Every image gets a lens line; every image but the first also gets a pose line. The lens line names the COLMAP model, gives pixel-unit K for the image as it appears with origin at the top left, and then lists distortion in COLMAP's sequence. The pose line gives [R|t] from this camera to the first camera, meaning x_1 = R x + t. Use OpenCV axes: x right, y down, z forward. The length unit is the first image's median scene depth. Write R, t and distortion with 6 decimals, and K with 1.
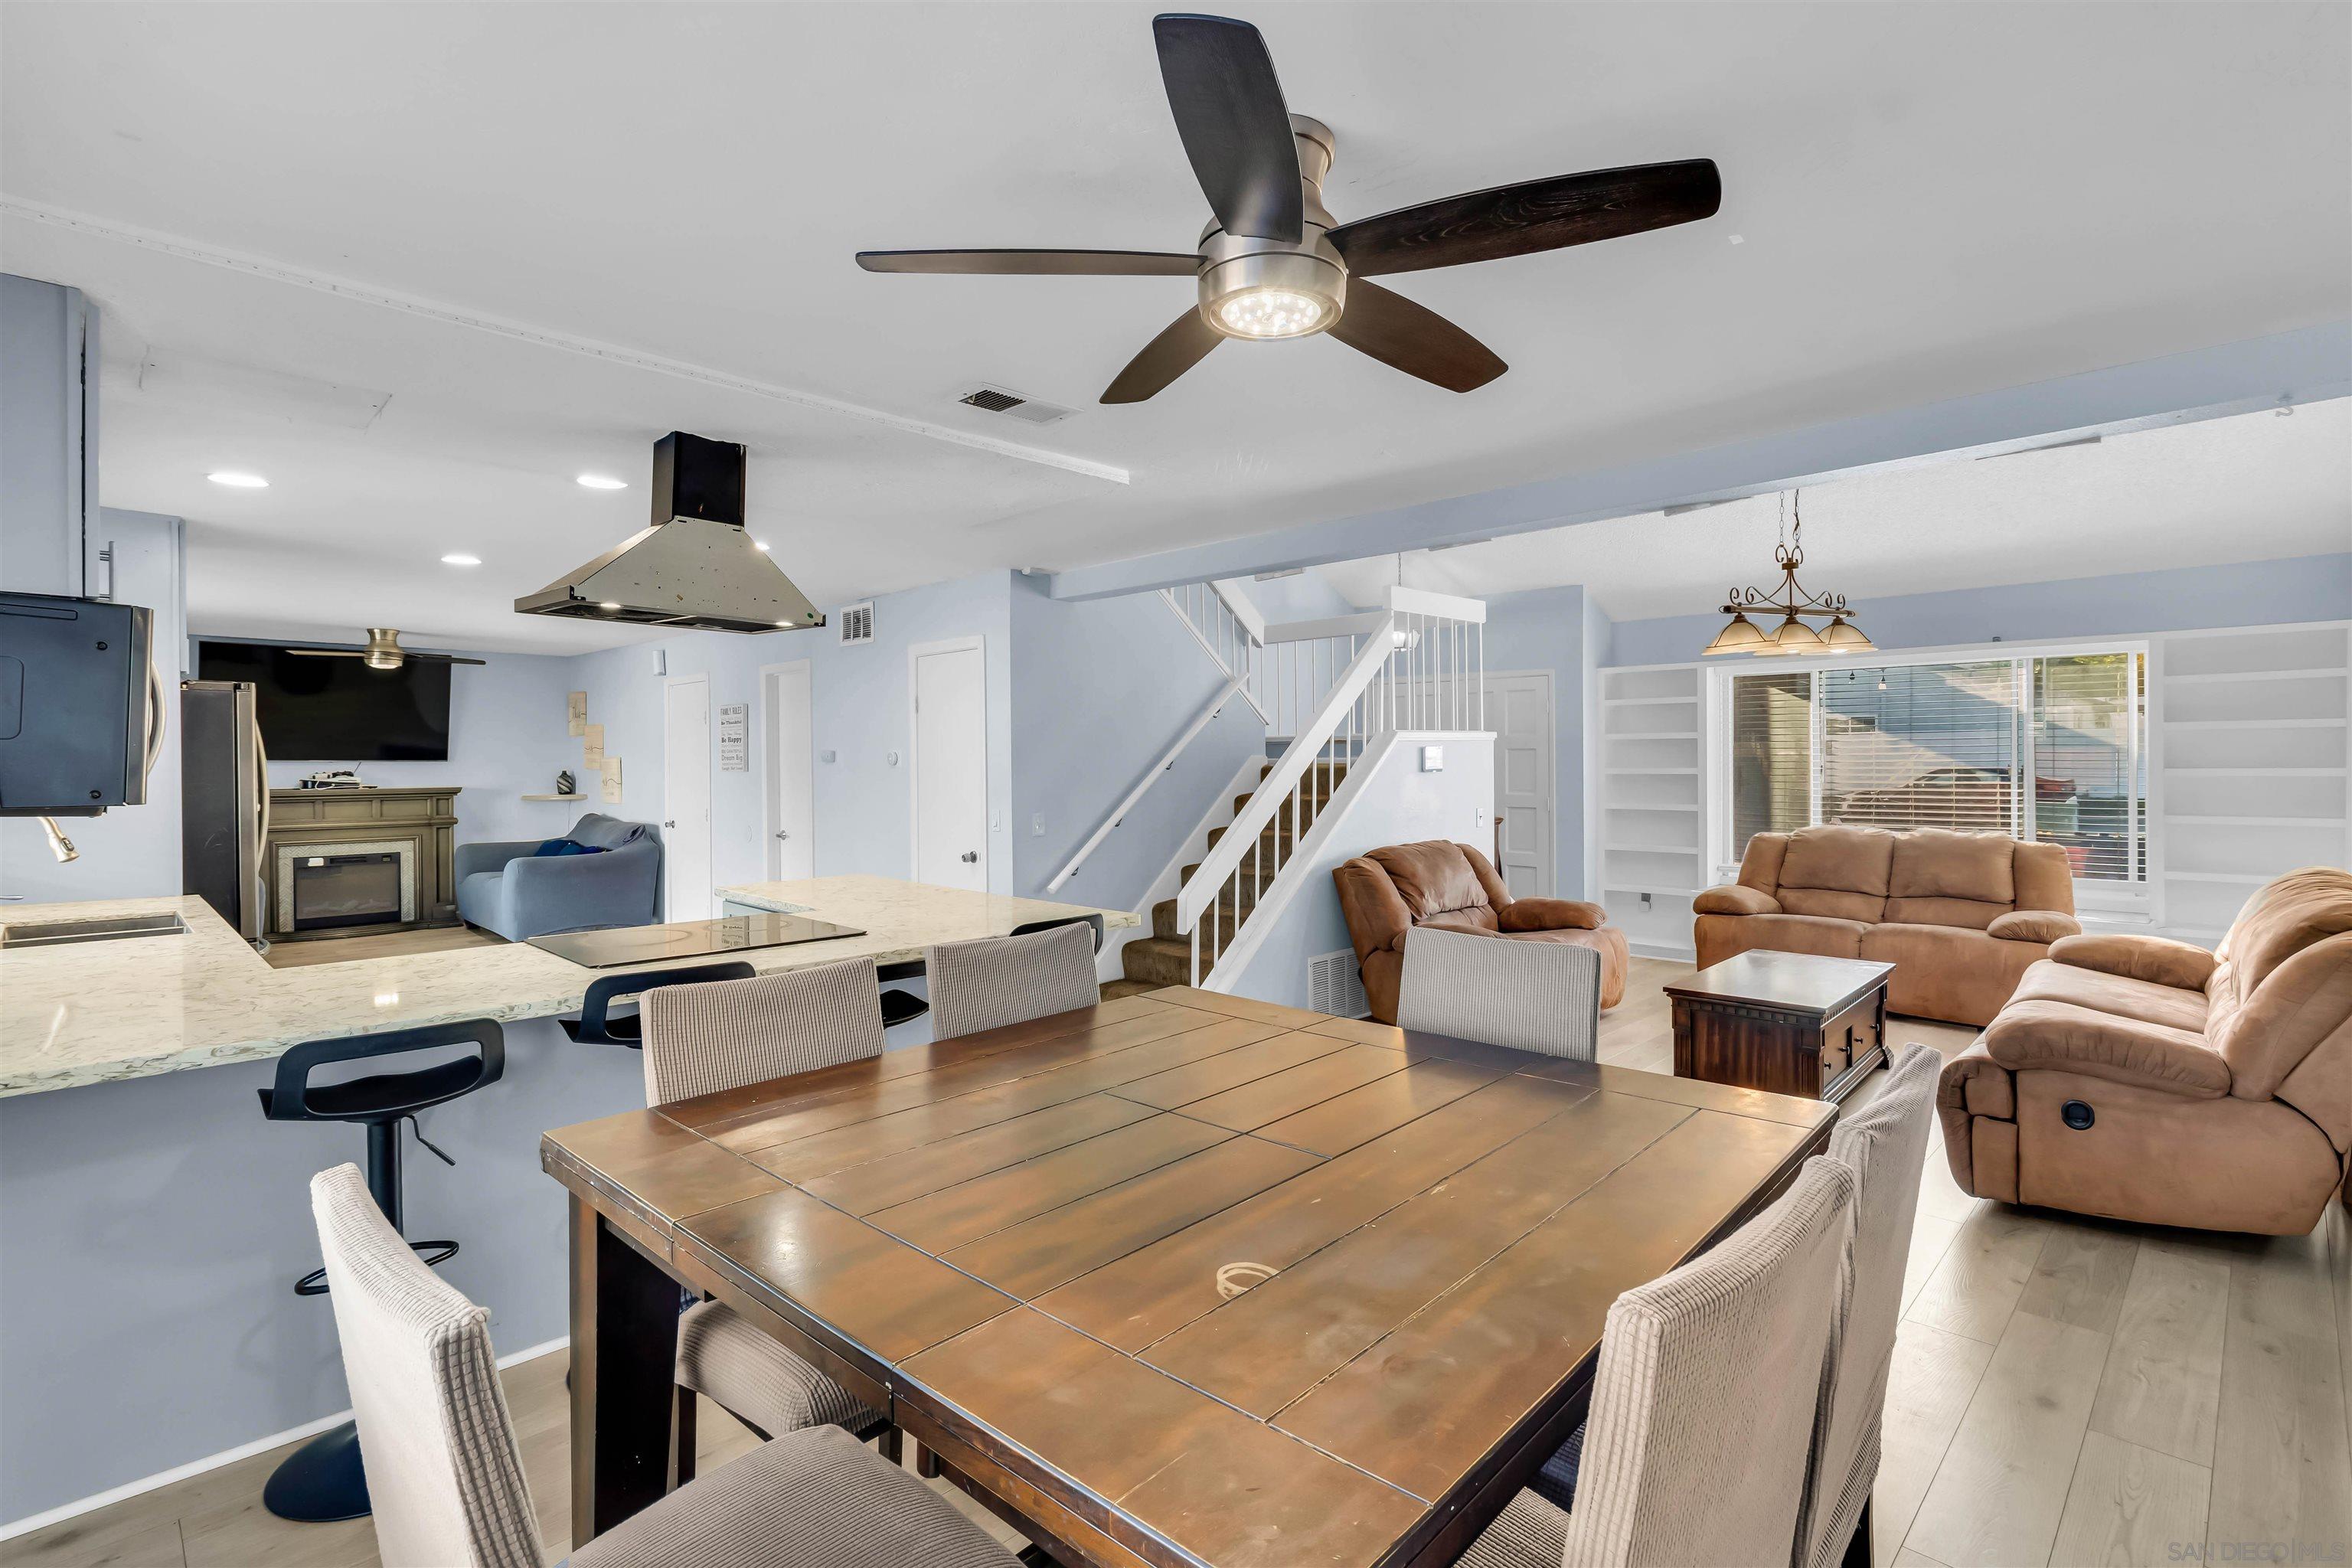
lens RADIAL K [[1070.5, 0, 1191.8], [0, 1070.5, 758.3], [0, 0, 1]] dist [-0.006150, 0.001288]
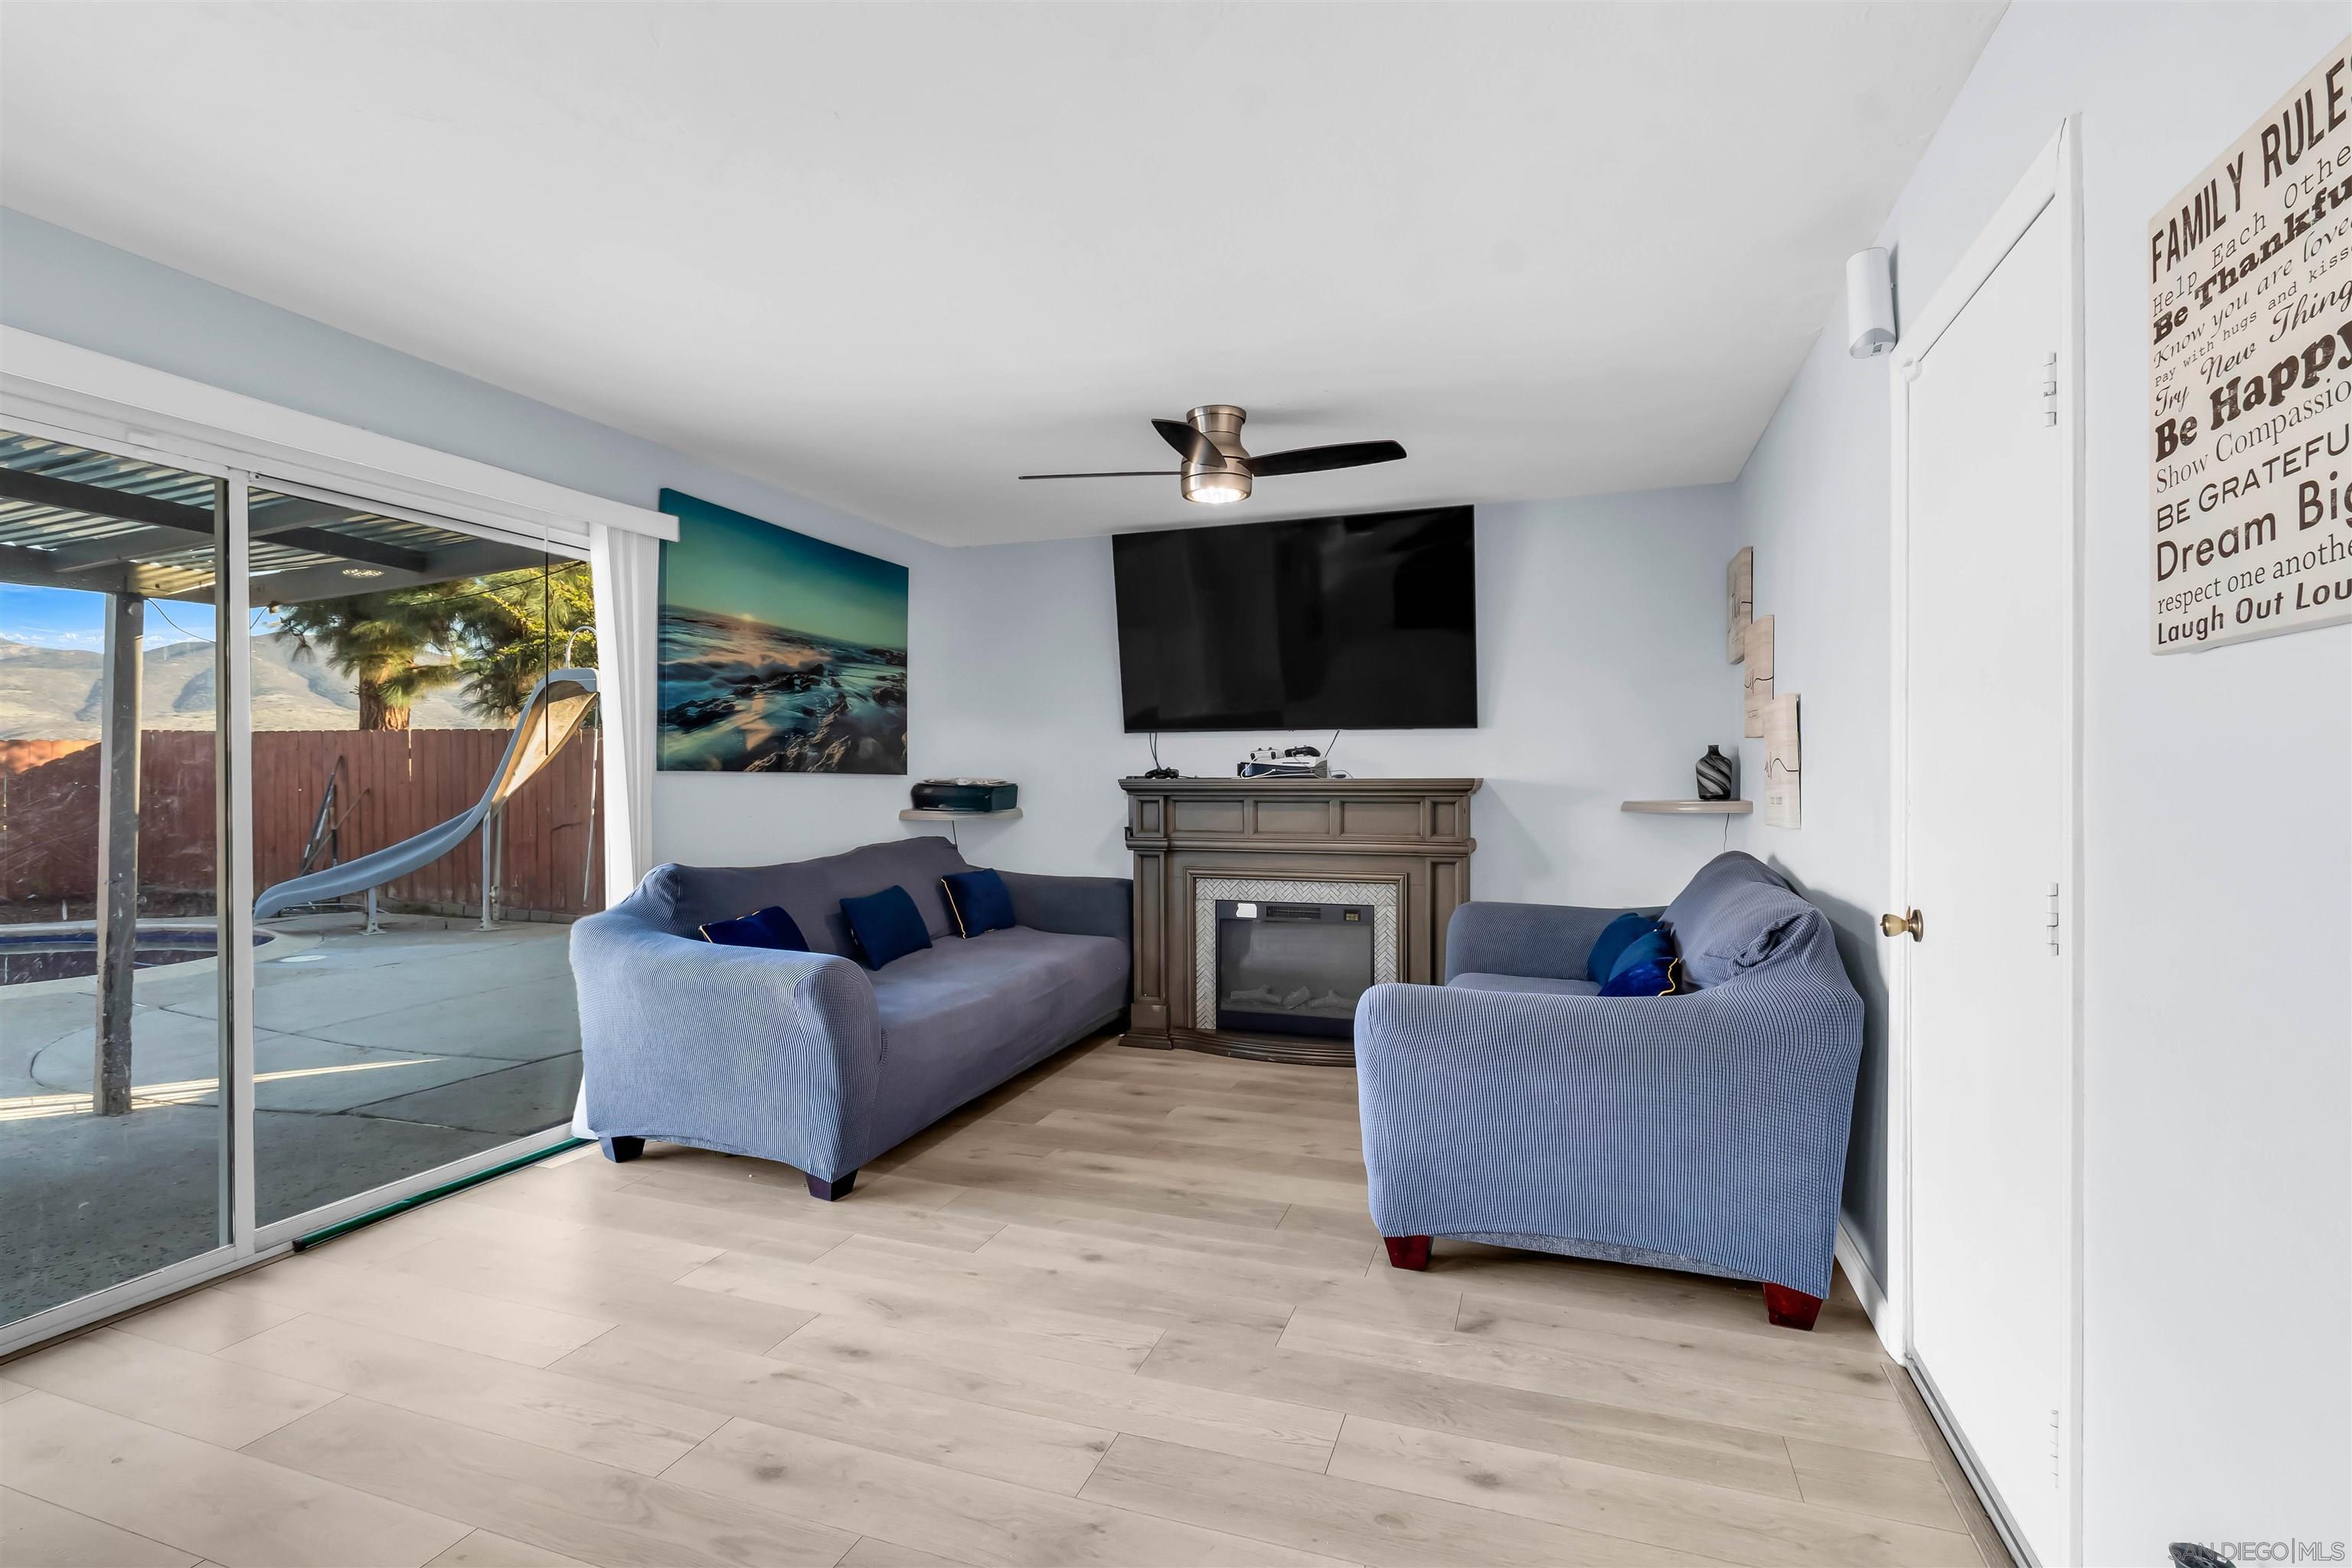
lens RADIAL K [[1070.5, 0, 1178.1], [0, 1070.5, 791.0], [0, 0, 1]] dist [-0.006150, 0.001288]
pose [[0.395437, 0.012941, -0.918402, -0.327530], [0.001506, 0.999890, 0.014737, 0.027209], [0.918492, -0.007211, 0.395374, 0.745930]]
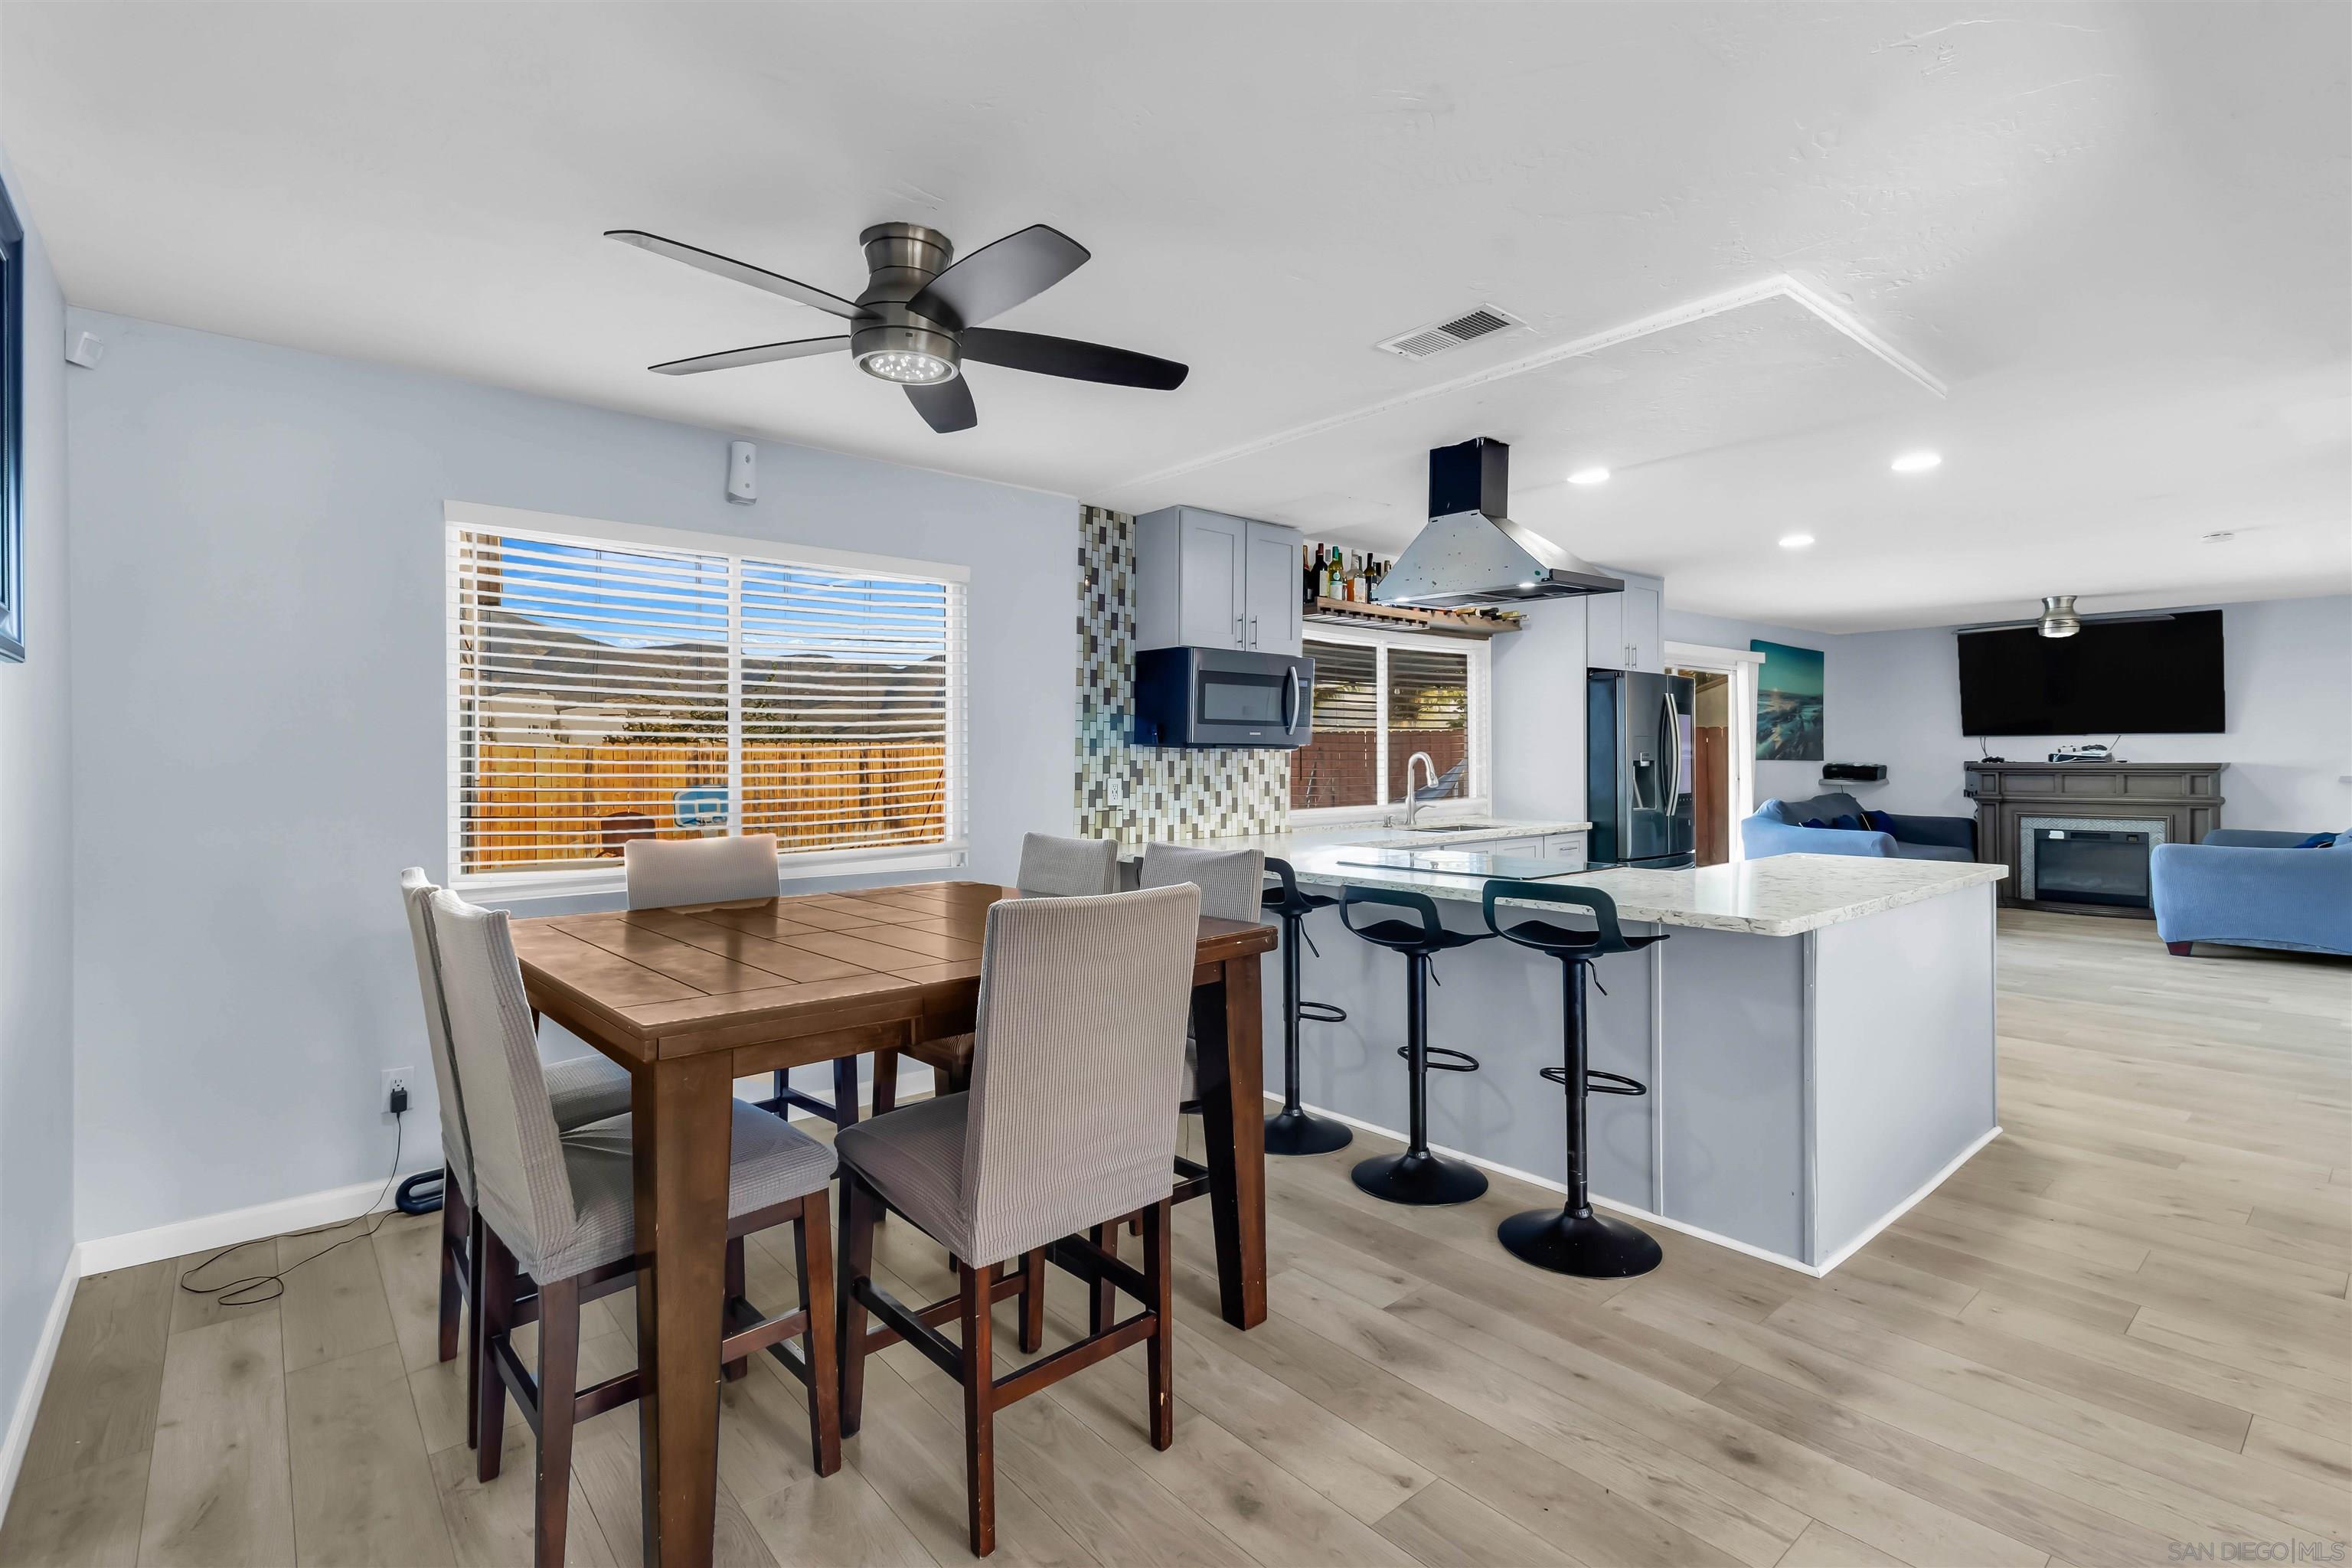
lens RADIAL K [[1070.5, 0, 1177.7], [0, 1070.5, 766.3], [0, 0, 1]] dist [-0.006150, 0.001288]
pose [[-0.118645, 0.010604, -0.992880, 0.277246], [0.007206, 0.999926, 0.009818, 0.016475], [0.992911, -0.005990, -0.118713, 0.293369]]
